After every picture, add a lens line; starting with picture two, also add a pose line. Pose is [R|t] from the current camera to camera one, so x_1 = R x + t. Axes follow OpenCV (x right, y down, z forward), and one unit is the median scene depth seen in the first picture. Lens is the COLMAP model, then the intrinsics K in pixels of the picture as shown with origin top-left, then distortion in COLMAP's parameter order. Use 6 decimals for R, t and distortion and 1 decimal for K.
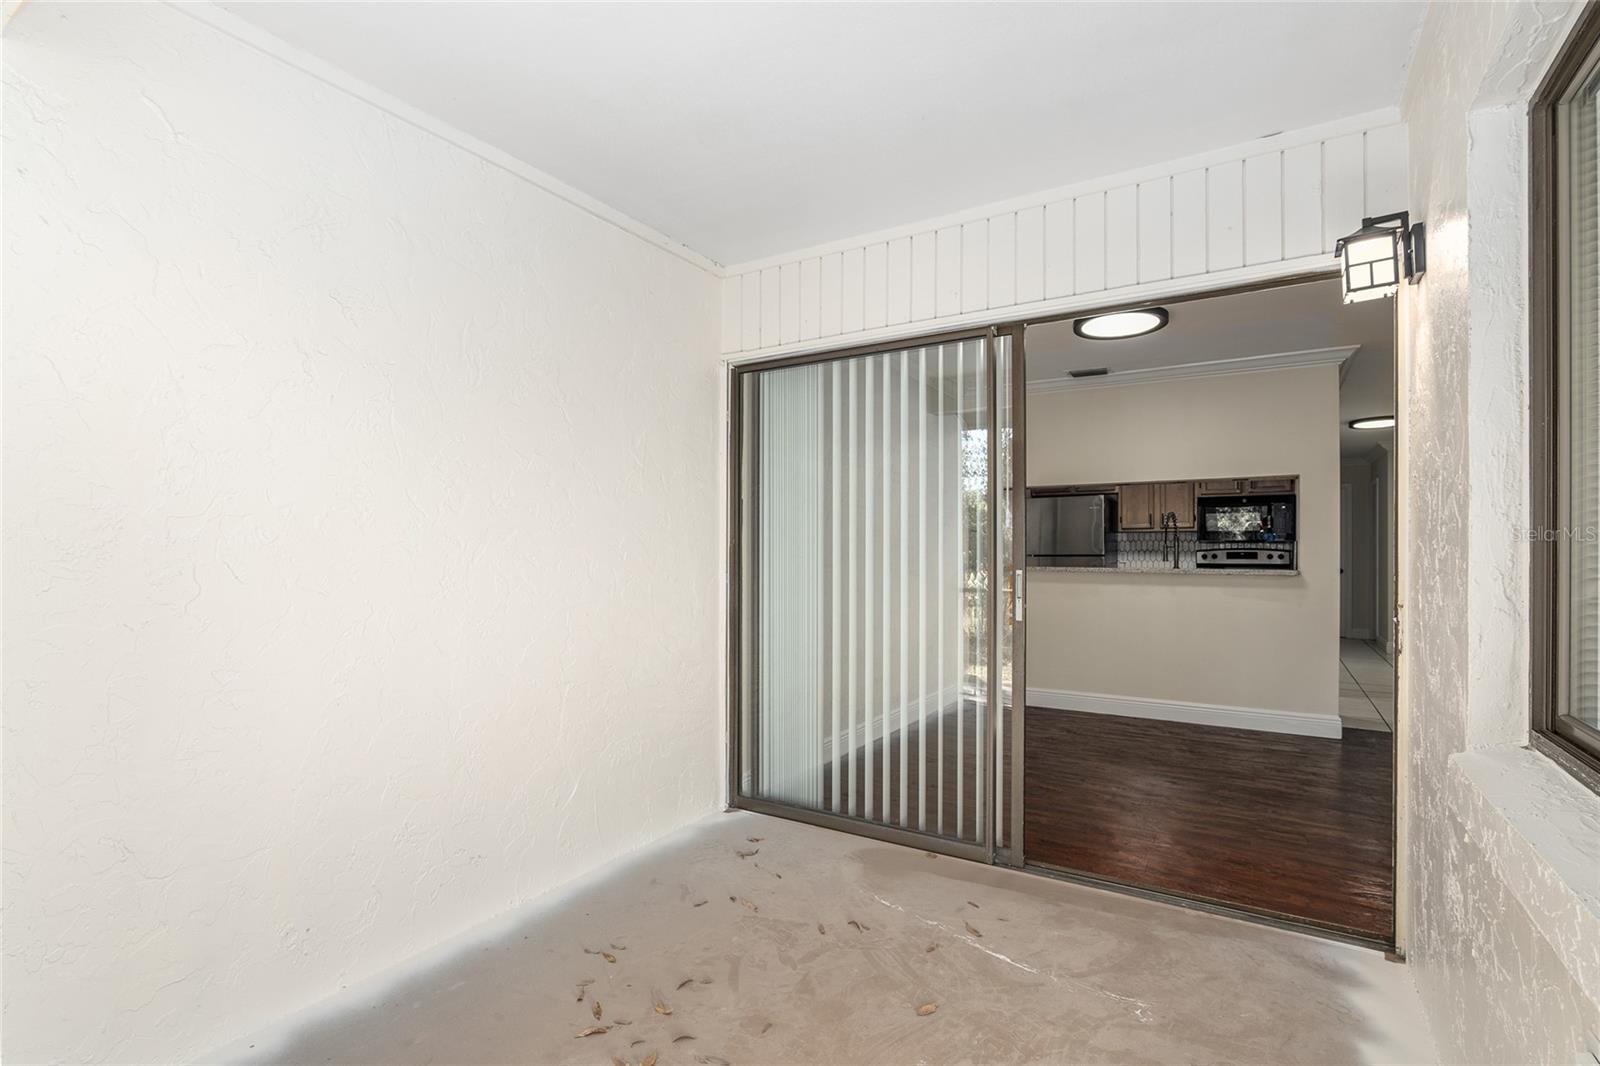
lens RADIAL K [[742.9, 0, 799.9], [0, 742.9, 541.4], [0, 0, 1]] dist [0.000437, 0.000056]
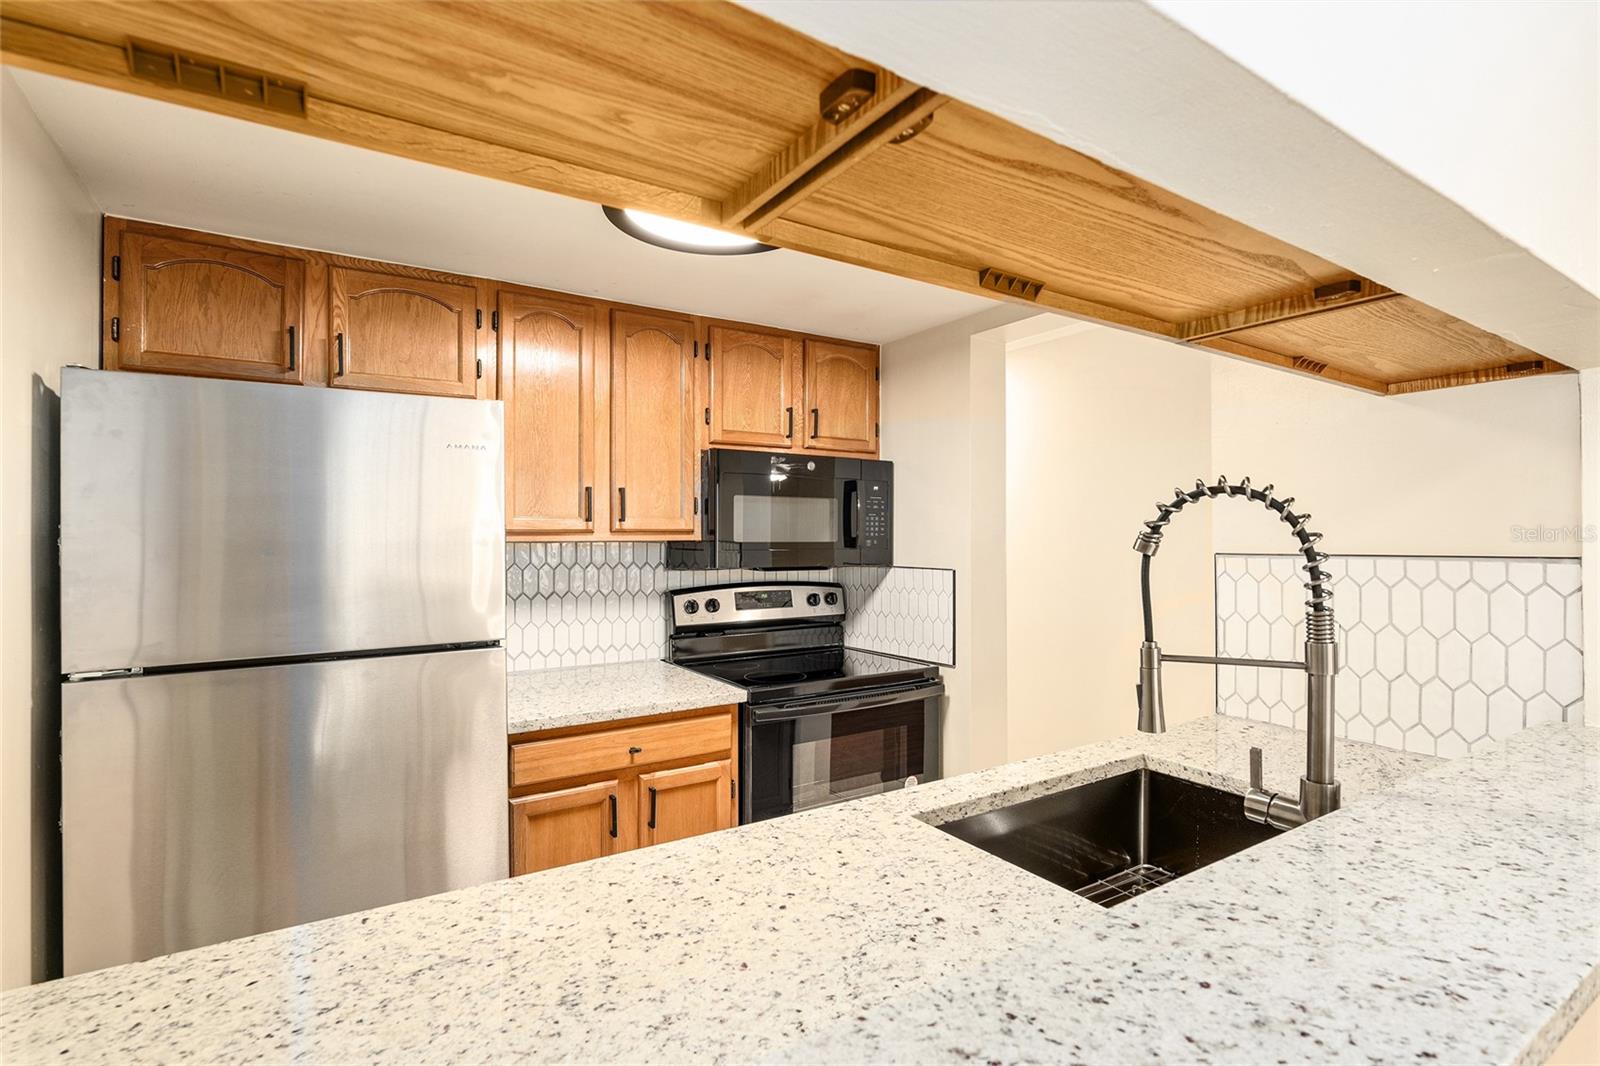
lens RADIAL K [[742.9, 0, 797.9], [0, 742.9, 534.2], [0, 0, 1]] dist [0.000437, 0.000056]
pose [[0.434408, 0.003138, 0.900711, 0.222200], [-0.009791, 0.999951, 0.001239, -0.018378], [-0.900663, -0.009357, 0.434418, 0.785707]]
